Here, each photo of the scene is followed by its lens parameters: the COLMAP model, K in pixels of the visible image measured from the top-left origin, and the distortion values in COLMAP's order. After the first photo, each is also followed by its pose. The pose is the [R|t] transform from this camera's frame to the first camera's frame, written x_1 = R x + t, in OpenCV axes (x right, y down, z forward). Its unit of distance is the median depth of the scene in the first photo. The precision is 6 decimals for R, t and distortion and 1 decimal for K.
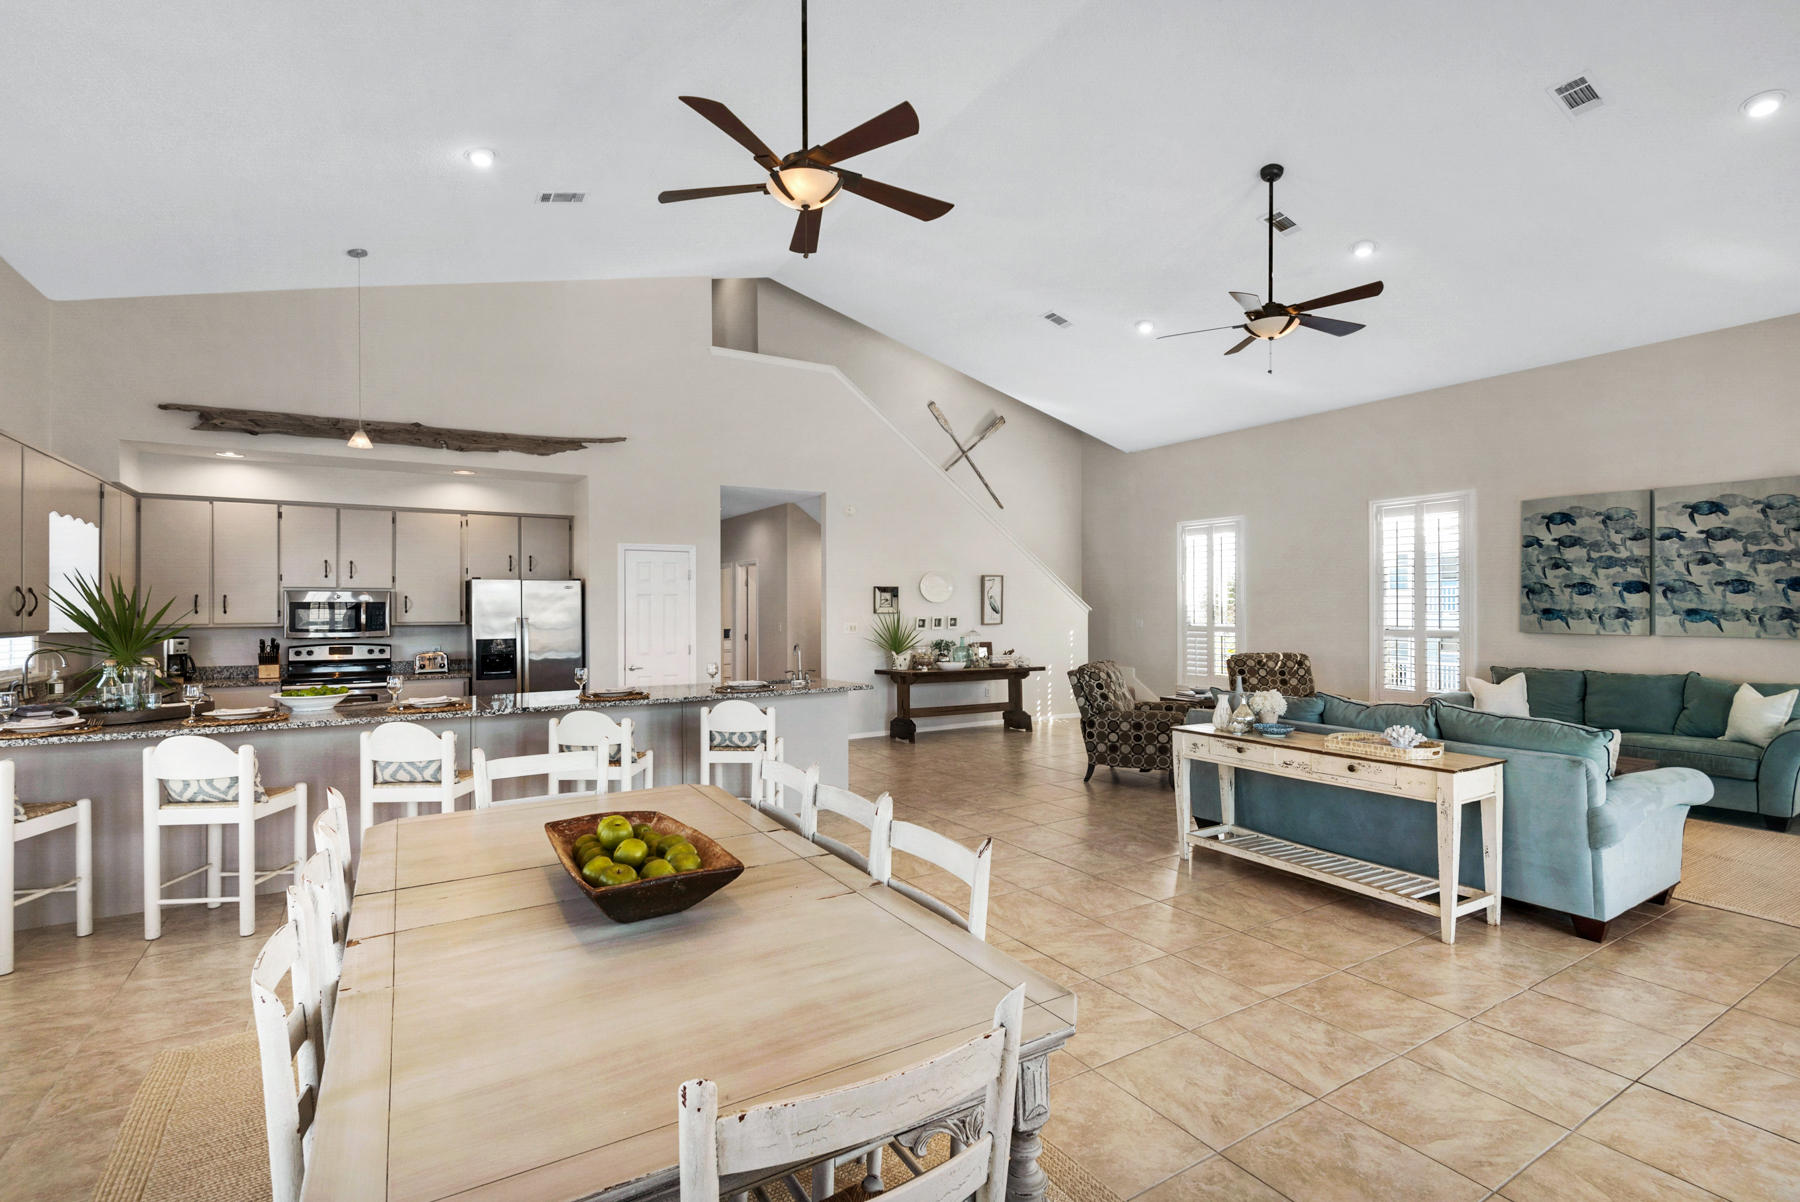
lens RADIAL K [[821.5, 0, 906.2], [0, 821.5, 602.6], [0, 0, 1]] dist [0.033952, -0.018480]
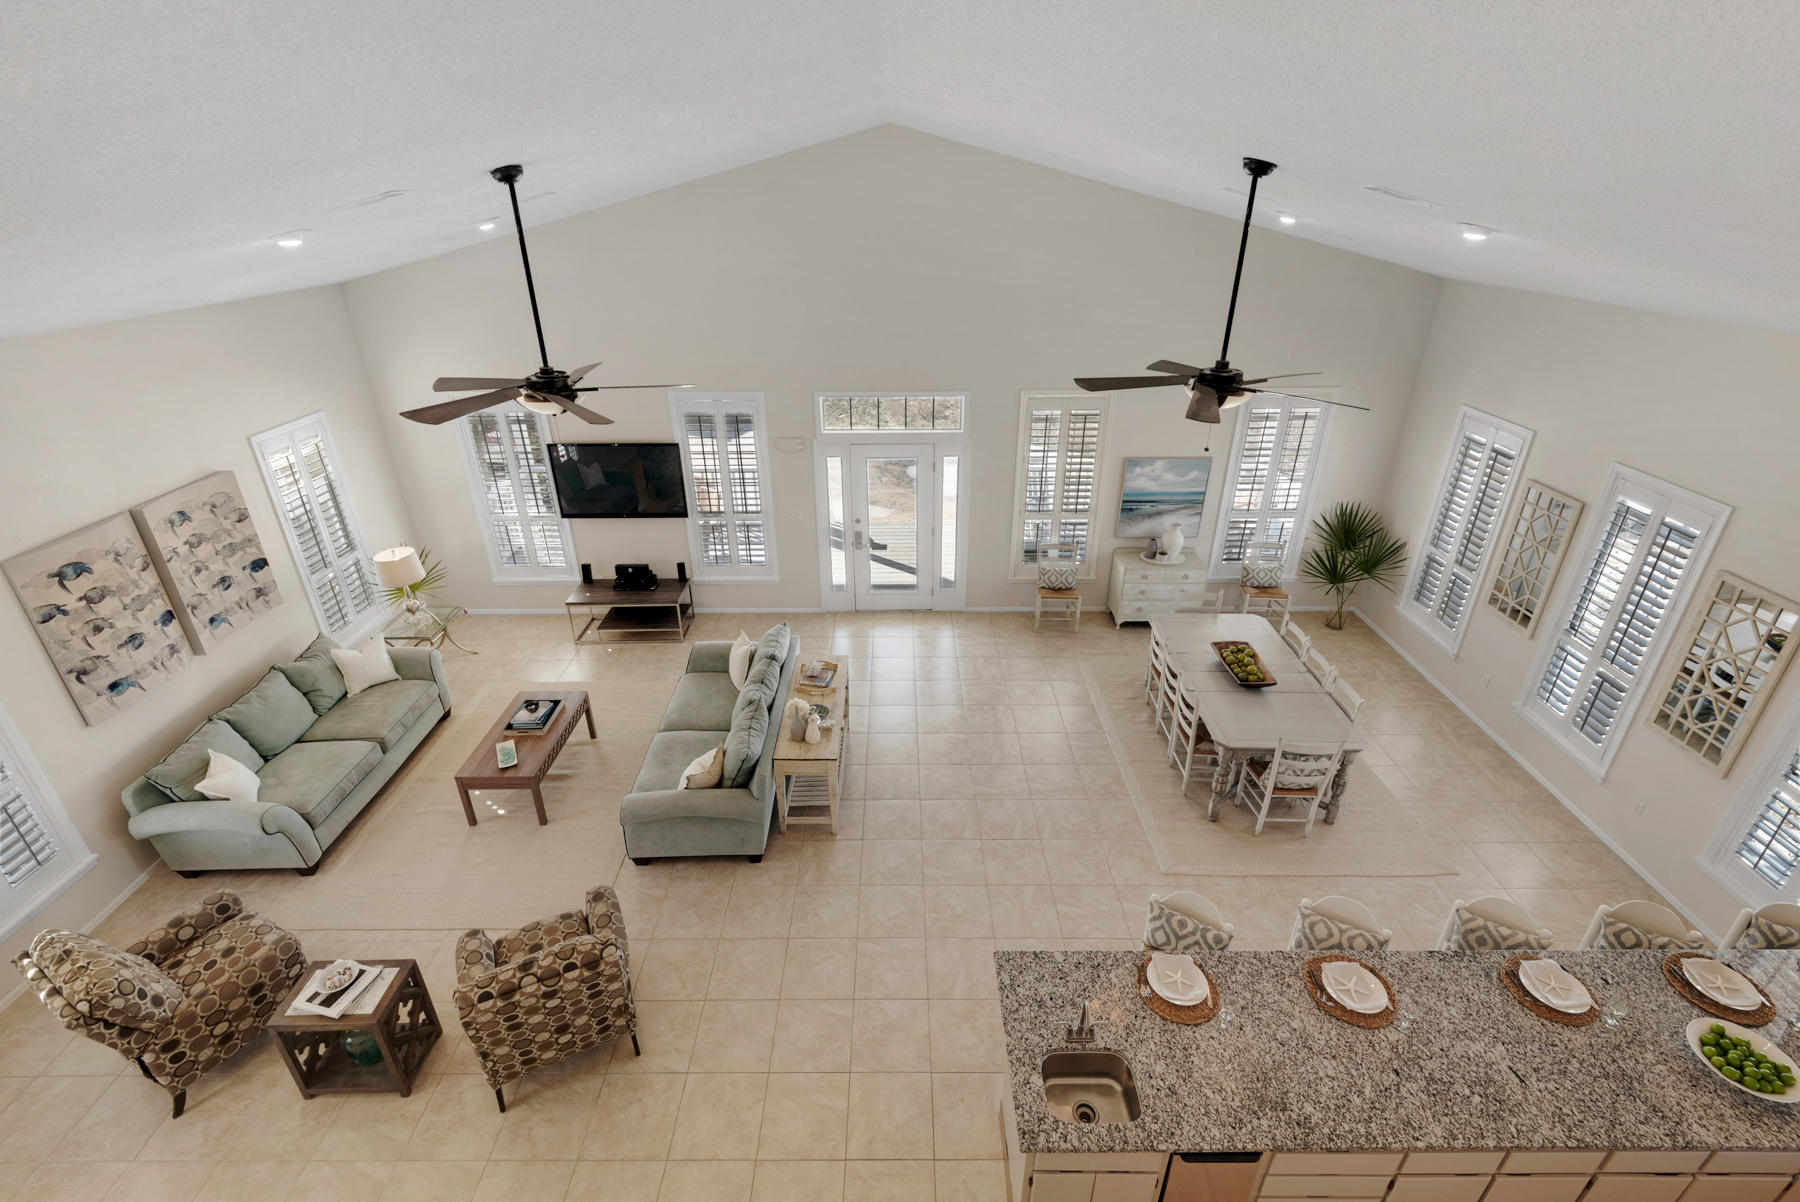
lens RADIAL K [[821.5, 0, 899.8], [0, 821.5, 596.4], [0, 0, 1]] dist [0.033952, -0.018480]
pose [[-0.845192, -0.232413, 0.481283, -0.204546], [0.003340, 0.898186, 0.439603, -0.414090], [-0.534452, 0.373157, -0.758364, 1.205315]]
